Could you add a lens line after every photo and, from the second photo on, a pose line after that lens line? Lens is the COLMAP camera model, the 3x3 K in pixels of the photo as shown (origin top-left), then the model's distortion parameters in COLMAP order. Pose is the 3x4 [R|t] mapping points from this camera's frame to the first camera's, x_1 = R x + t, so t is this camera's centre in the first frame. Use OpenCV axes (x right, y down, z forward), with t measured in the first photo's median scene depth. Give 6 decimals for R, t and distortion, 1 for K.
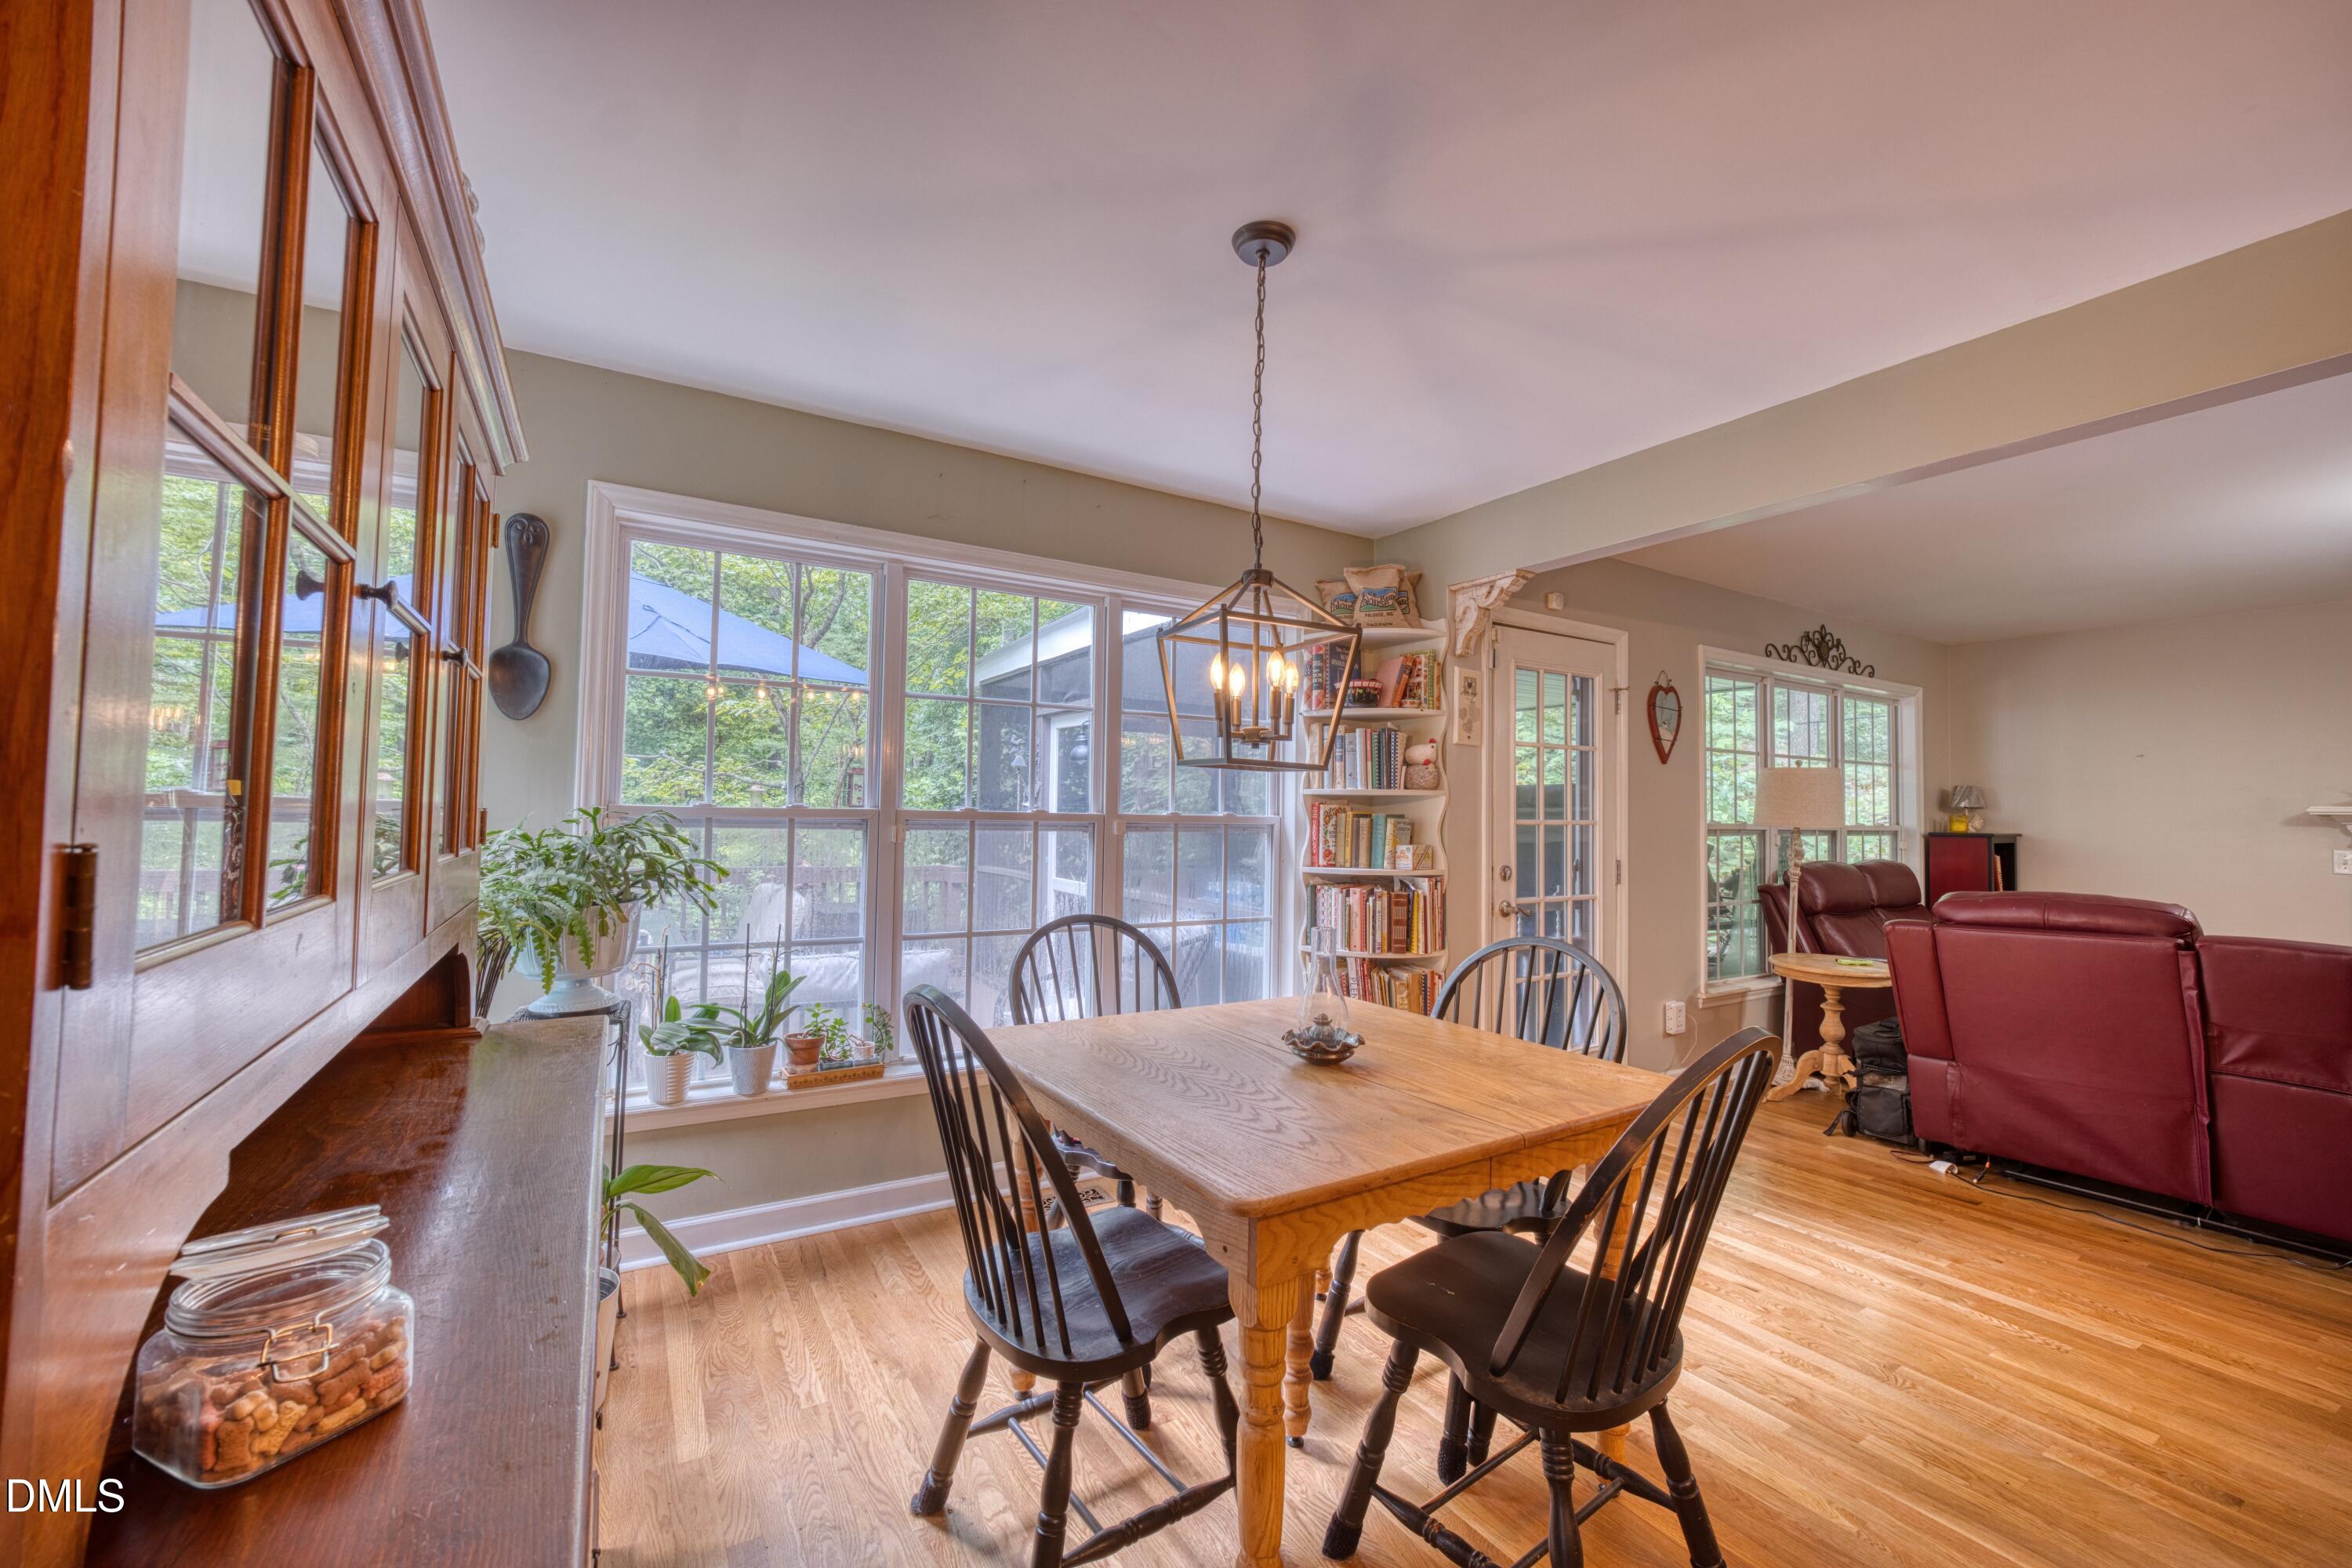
lens RADIAL K [[937.8, 0, 1171.6], [0, 937.8, 779.6], [0, 0, 1]] dist [-0.028578, 0.007968]
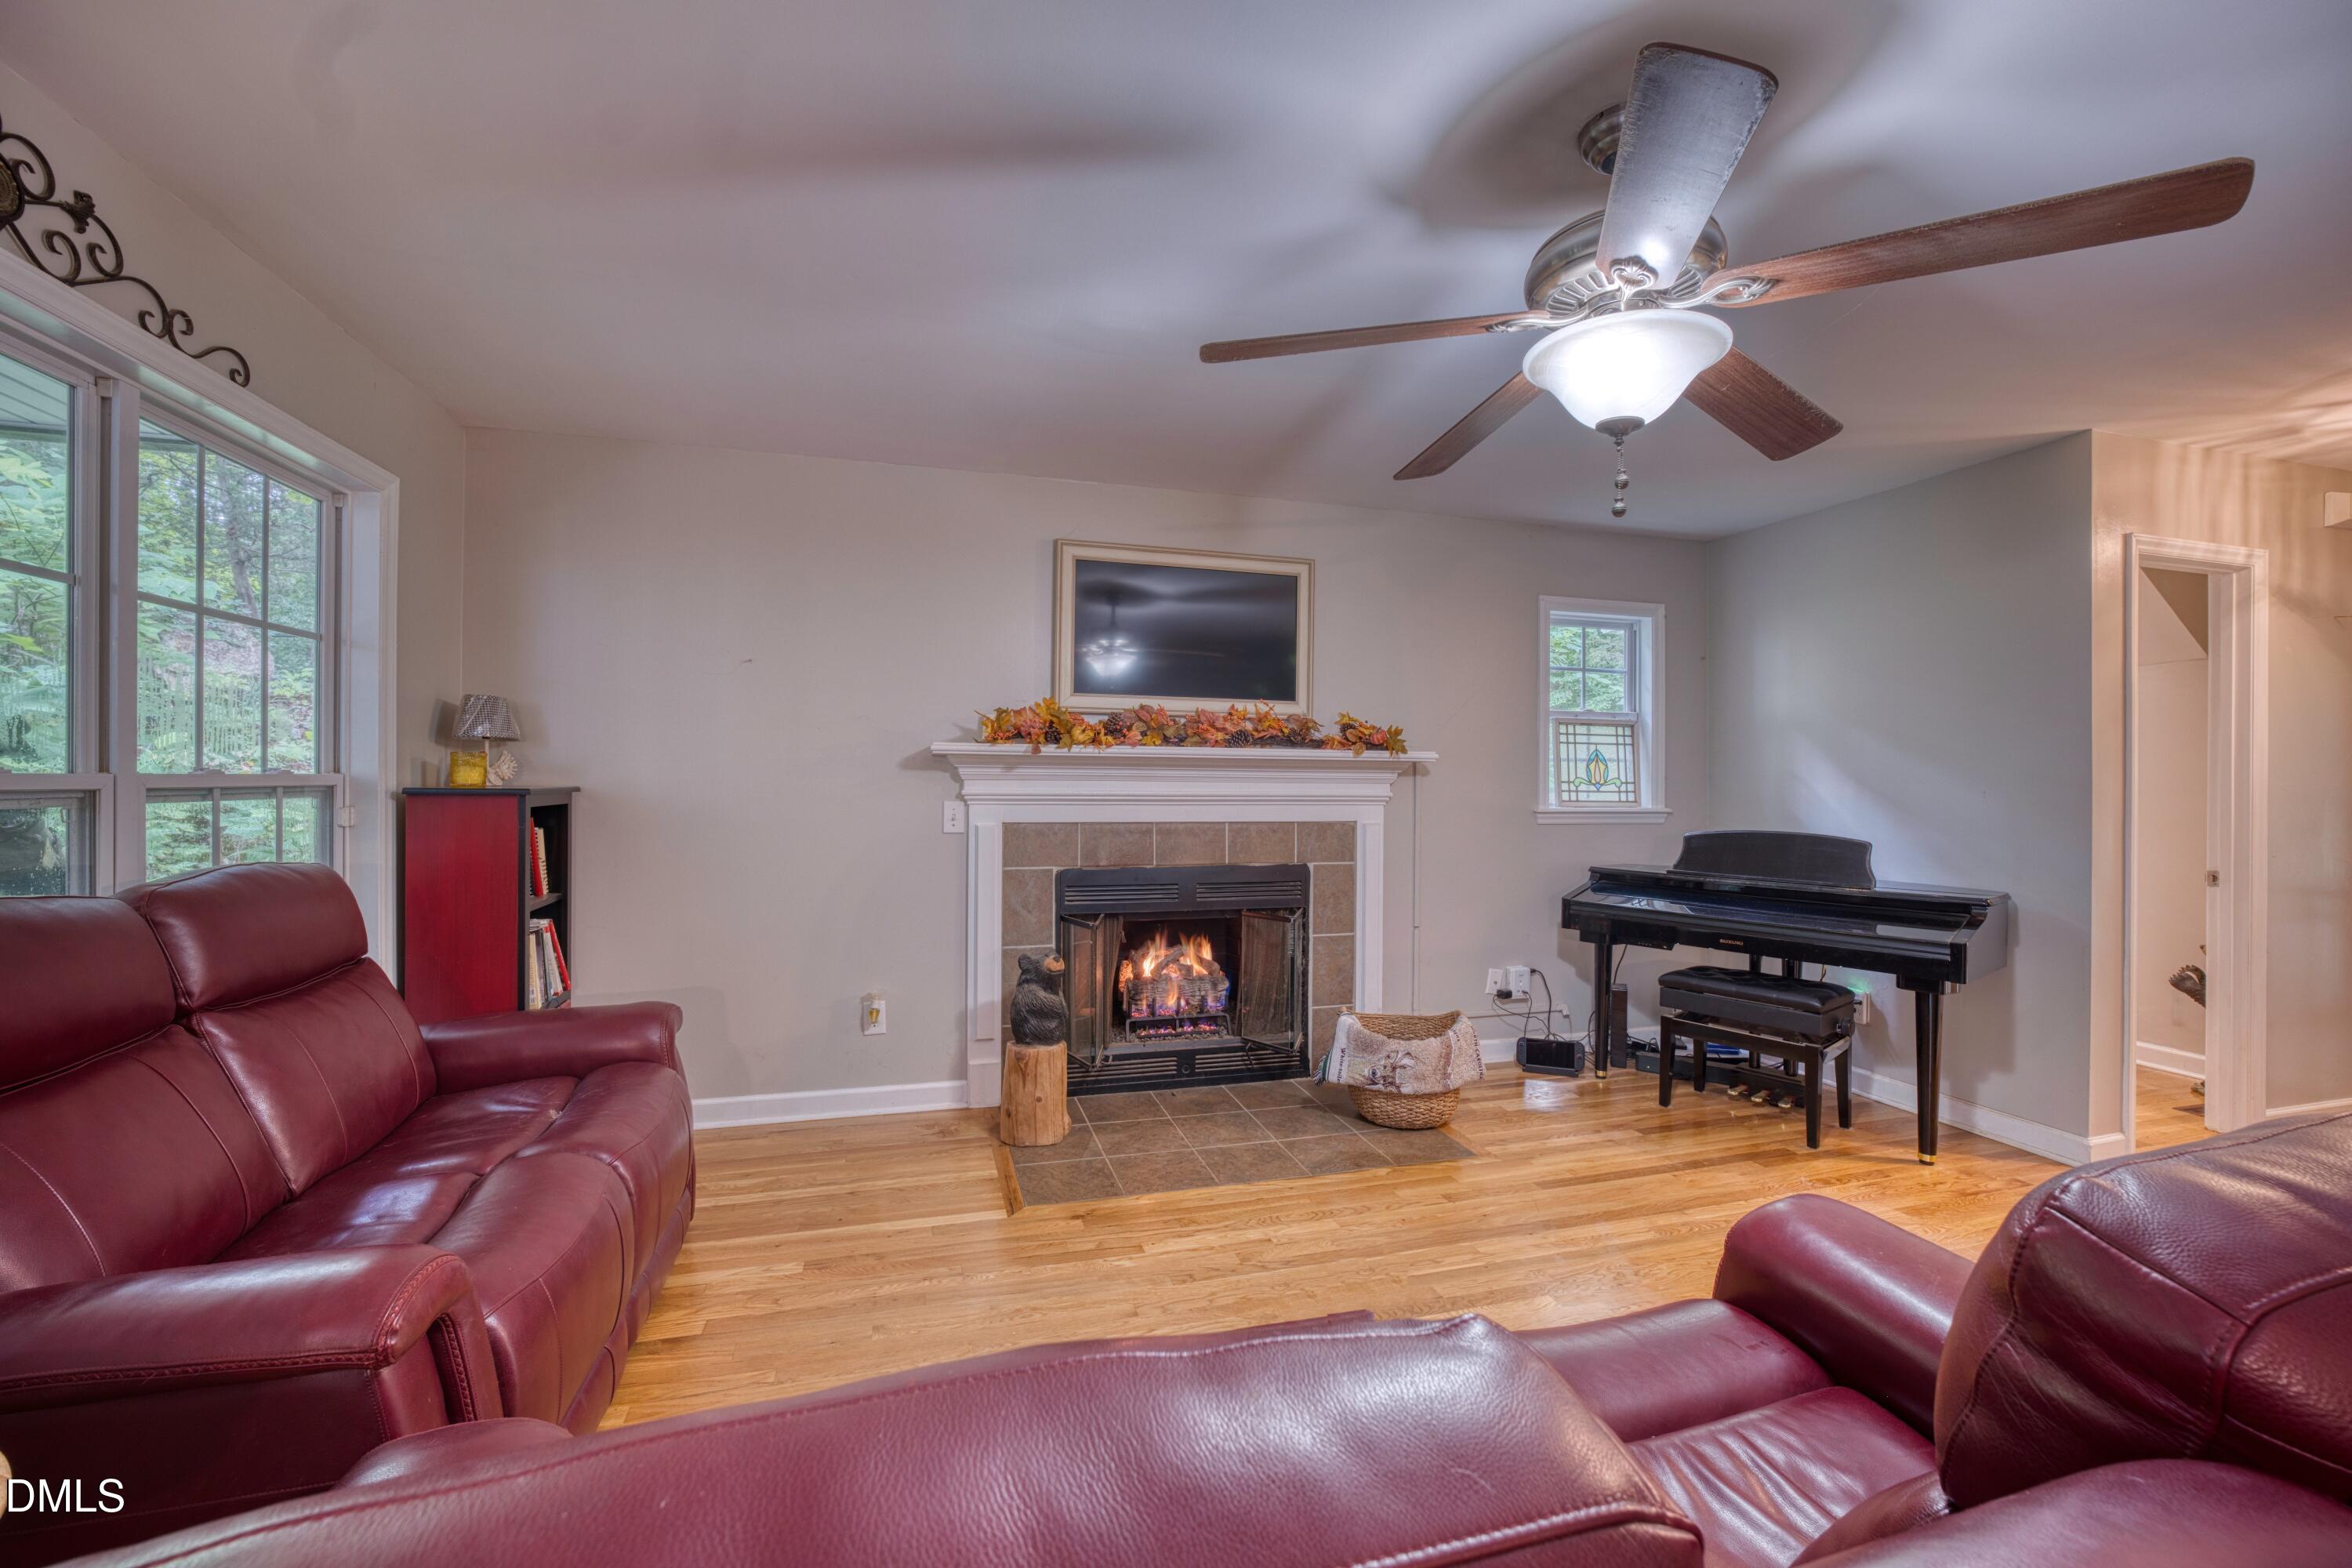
lens RADIAL K [[937.8, 0, 1171.6], [0, 937.8, 779.6], [0, 0, 1]] dist [-0.028578, 0.007968]
pose [[0.260284, -0.015898, 0.965401, 0.472940], [-0.035512, 0.999030, 0.026026, 0.027090], [-0.964879, -0.041058, 0.259467, 0.507099]]
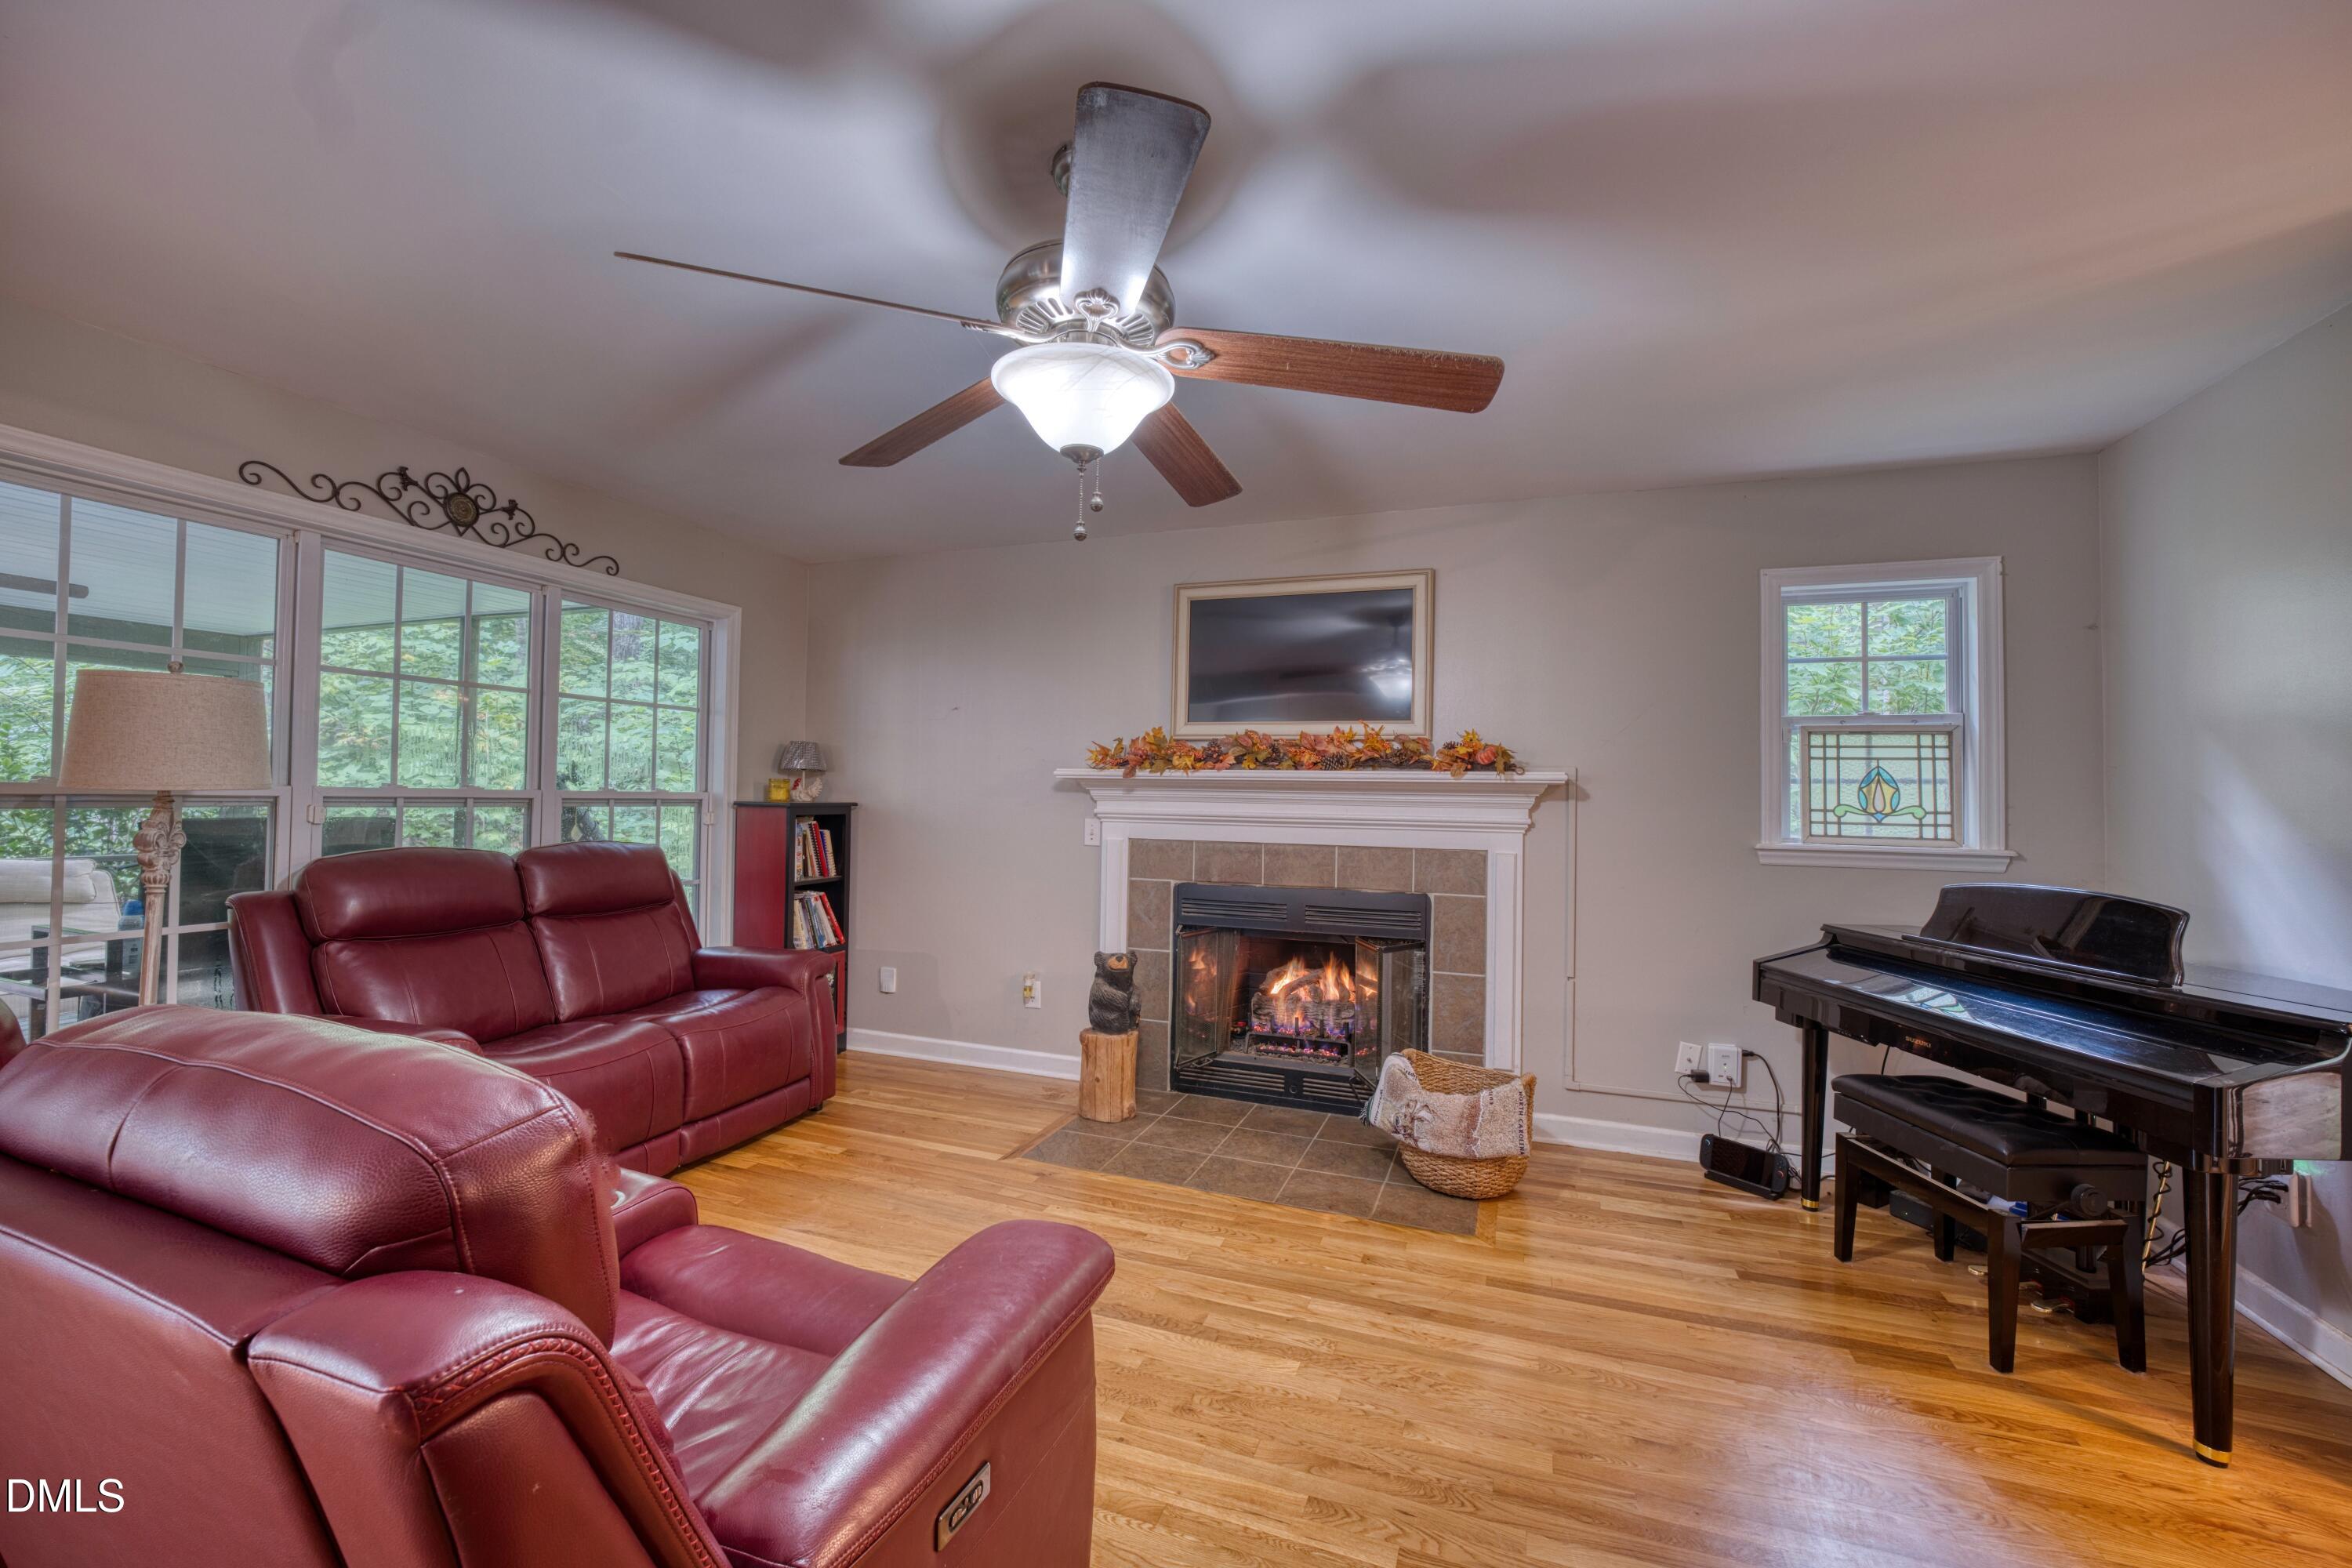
lens RADIAL K [[937.8, 0, 1171.6], [0, 937.8, 779.6], [0, 0, 1]] dist [-0.028578, 0.007968]
pose [[0.779781, 0.008984, 0.625988, 0.627611], [-0.024525, 0.999568, 0.016206, 0.018968], [-0.625572, -0.027990, 0.779664, 0.195097]]
